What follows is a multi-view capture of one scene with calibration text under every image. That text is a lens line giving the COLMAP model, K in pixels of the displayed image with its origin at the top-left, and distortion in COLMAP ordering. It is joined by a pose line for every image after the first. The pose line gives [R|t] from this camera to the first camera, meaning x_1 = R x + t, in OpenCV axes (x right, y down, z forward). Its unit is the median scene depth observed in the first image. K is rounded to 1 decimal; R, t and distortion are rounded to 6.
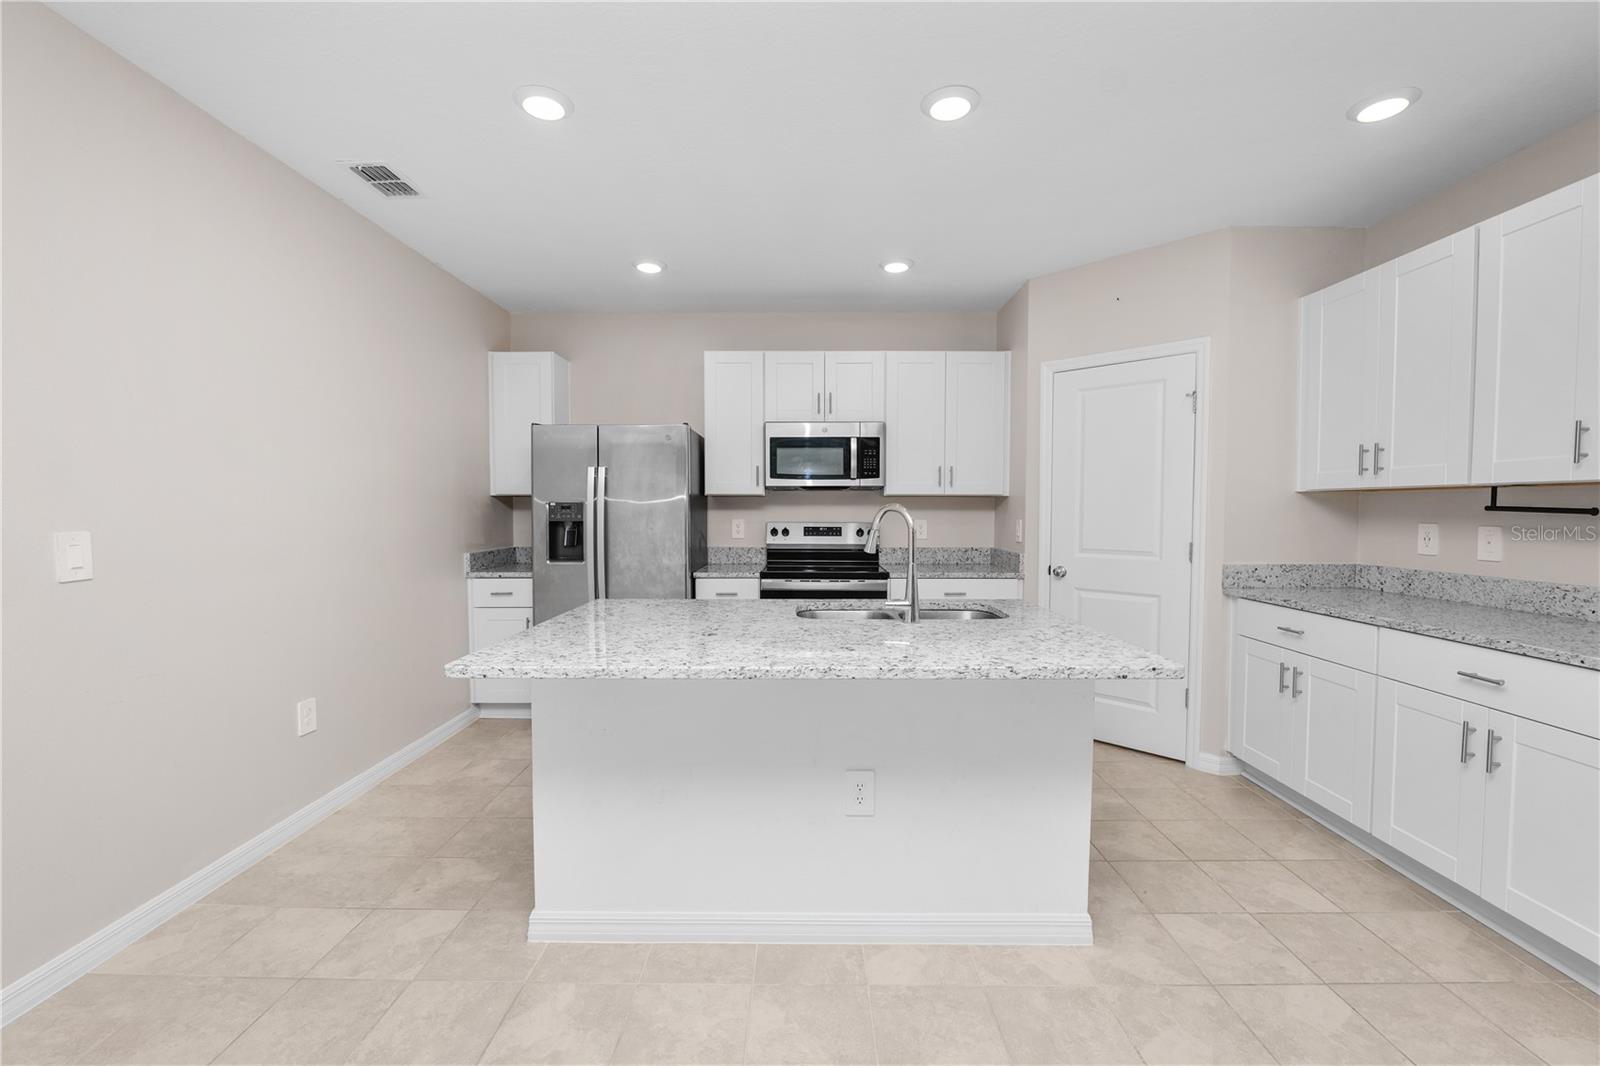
lens RADIAL K [[652.6, 0, 798.9], [0, 652.6, 532.2], [0, 0, 1]] dist [-0.012200, 0.000735]
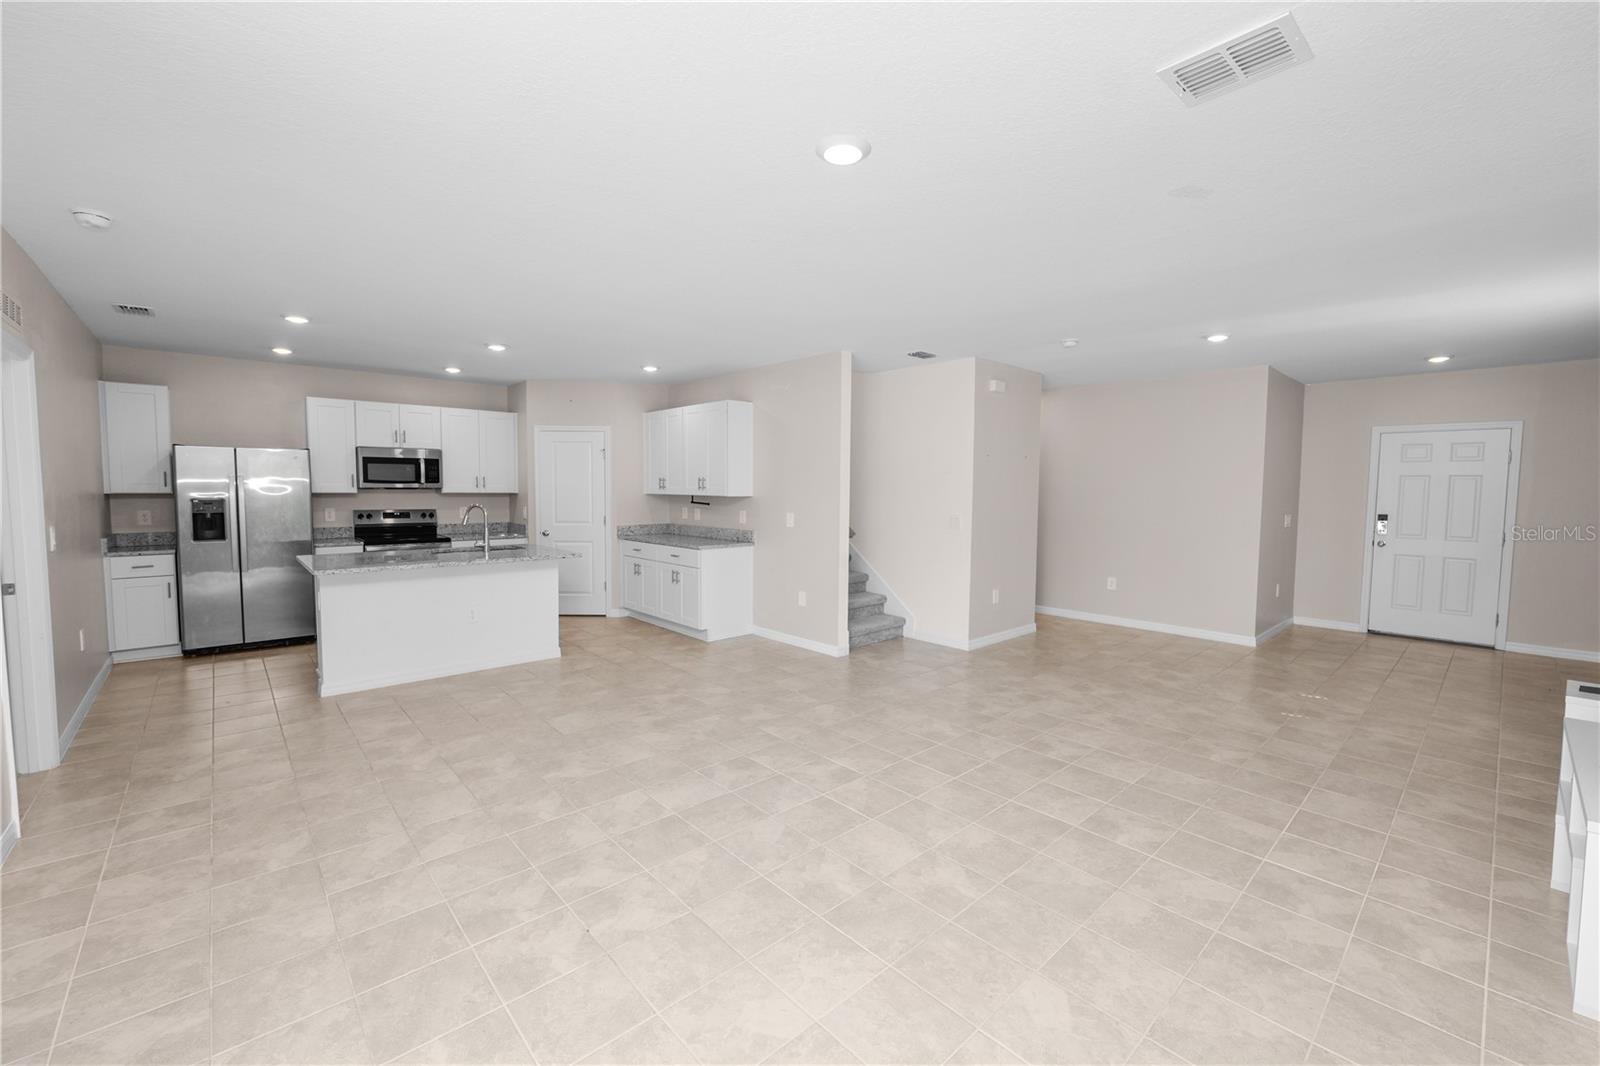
lens RADIAL K [[652.6, 0, 795.3], [0, 652.6, 528.5], [0, 0, 1]] dist [-0.012200, 0.000735]
pose [[0.739428, -0.038752, 0.672119, -0.359127], [0.017892, 0.999121, 0.037922, -0.013375], [-0.672998, -0.016015, 0.739471, -0.938920]]
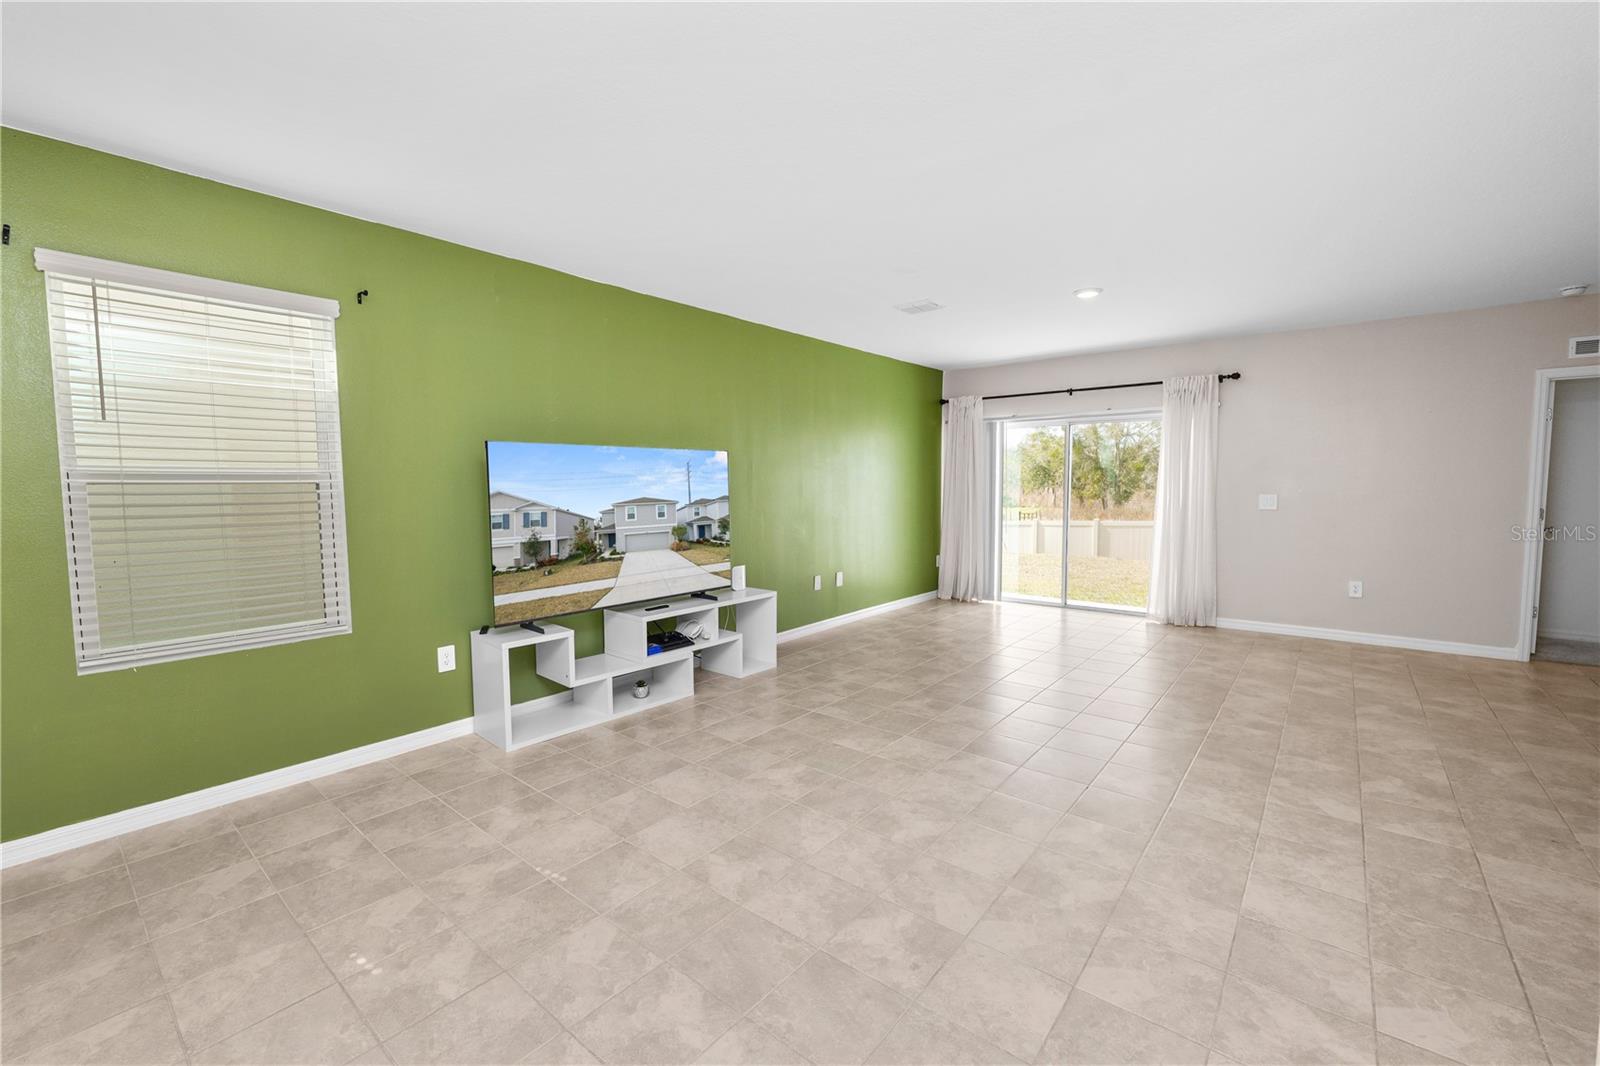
lens RADIAL K [[652.6, 0, 800.8], [0, 652.6, 502.0], [0, 0, 1]] dist [-0.012200, 0.000735]
pose [[-0.629409, 0.025944, -0.776641, 1.329474], [-0.021119, 0.998502, 0.050471, -0.007621], [0.776787, 0.048169, -0.627918, -0.164395]]
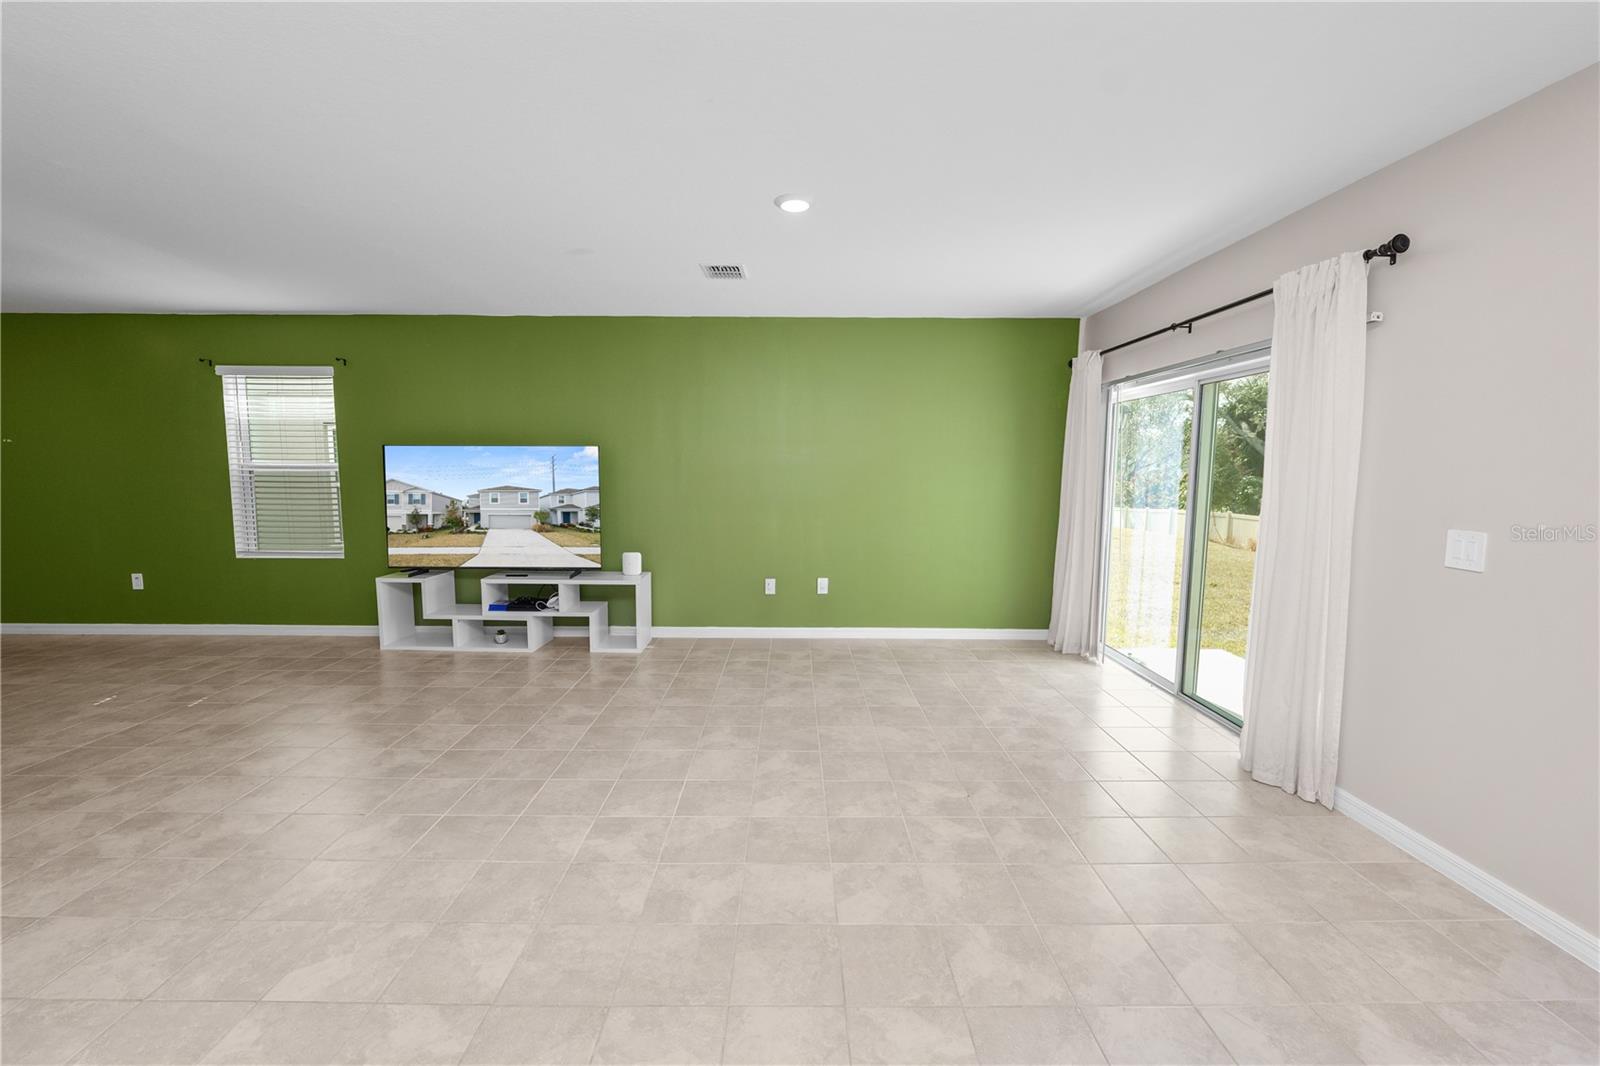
lens RADIAL K [[652.6, 0, 797.8], [0, 652.6, 530.5], [0, 0, 1]] dist [-0.012200, 0.000735]
pose [[-0.999815, -0.004372, -0.018724, 0.086771], [-0.006836, 0.991005, 0.133649, -0.046517], [0.017972, 0.133752, -0.990852, 0.297441]]
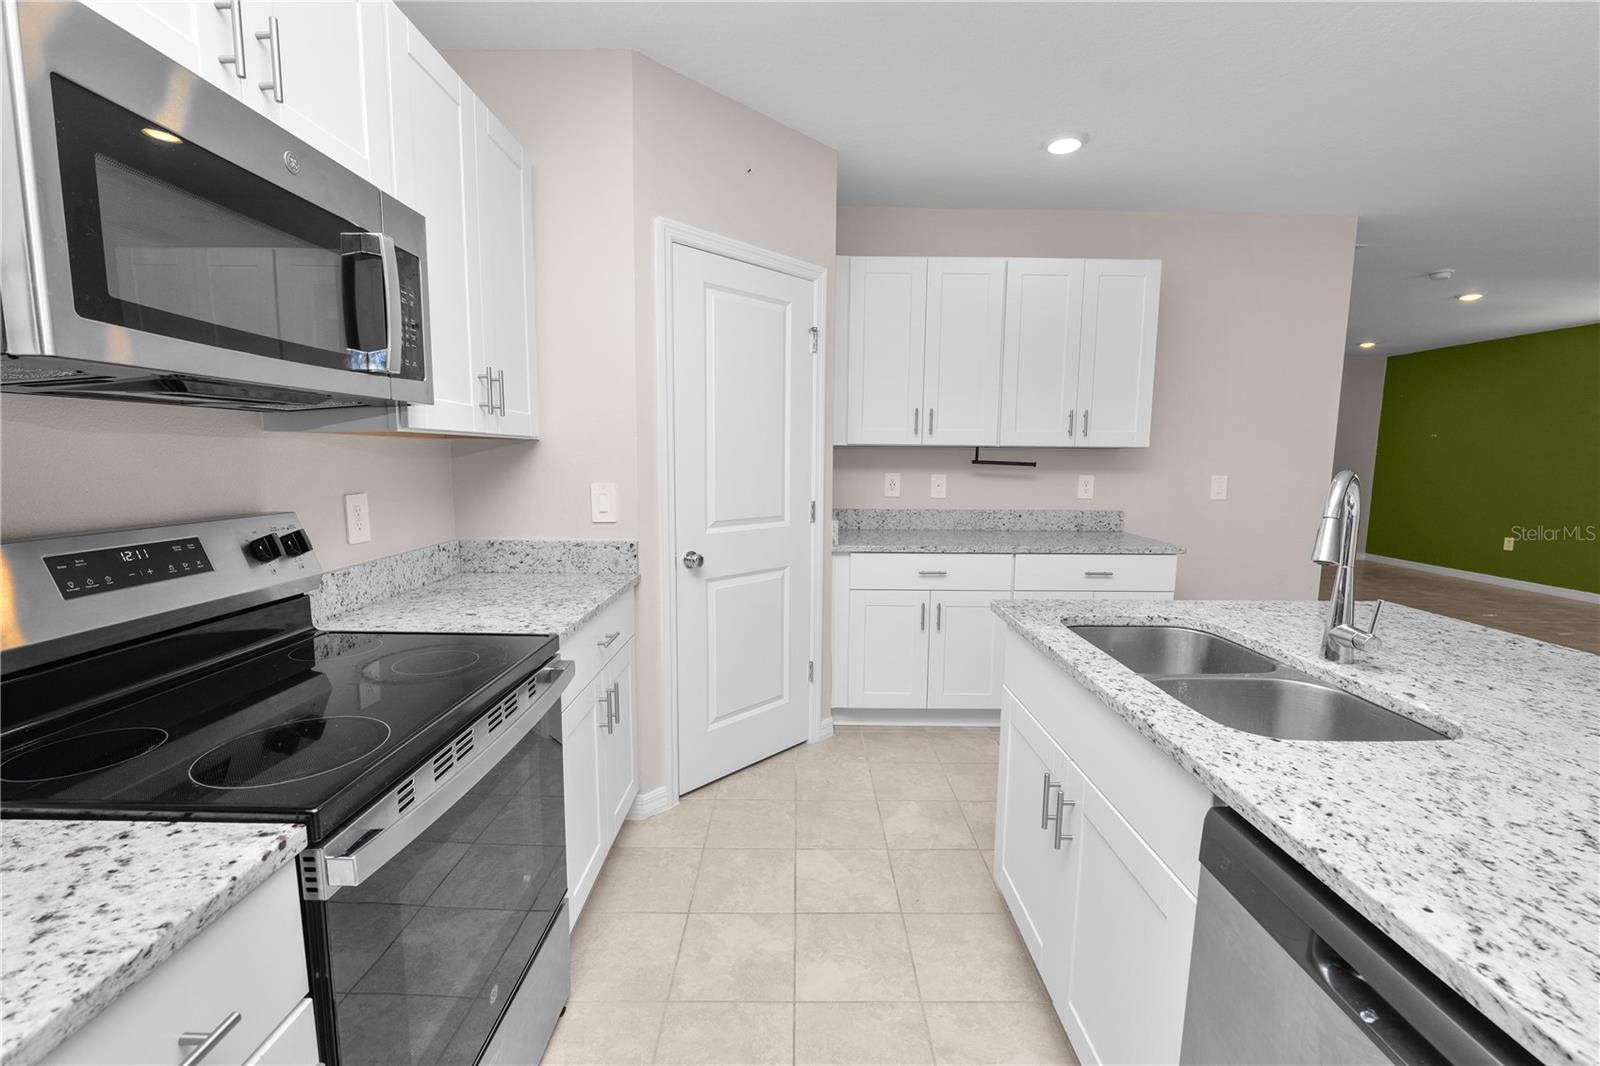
lens RADIAL K [[652.6, 0, 798.3], [0, 652.6, 530.4], [0, 0, 1]] dist [-0.012200, 0.000735]
pose [[-0.011426, -0.118412, 0.992899, -0.245202], [0.028089, 0.992534, 0.118691, -0.043304], [-0.999540, 0.029246, -0.008015, 0.876802]]
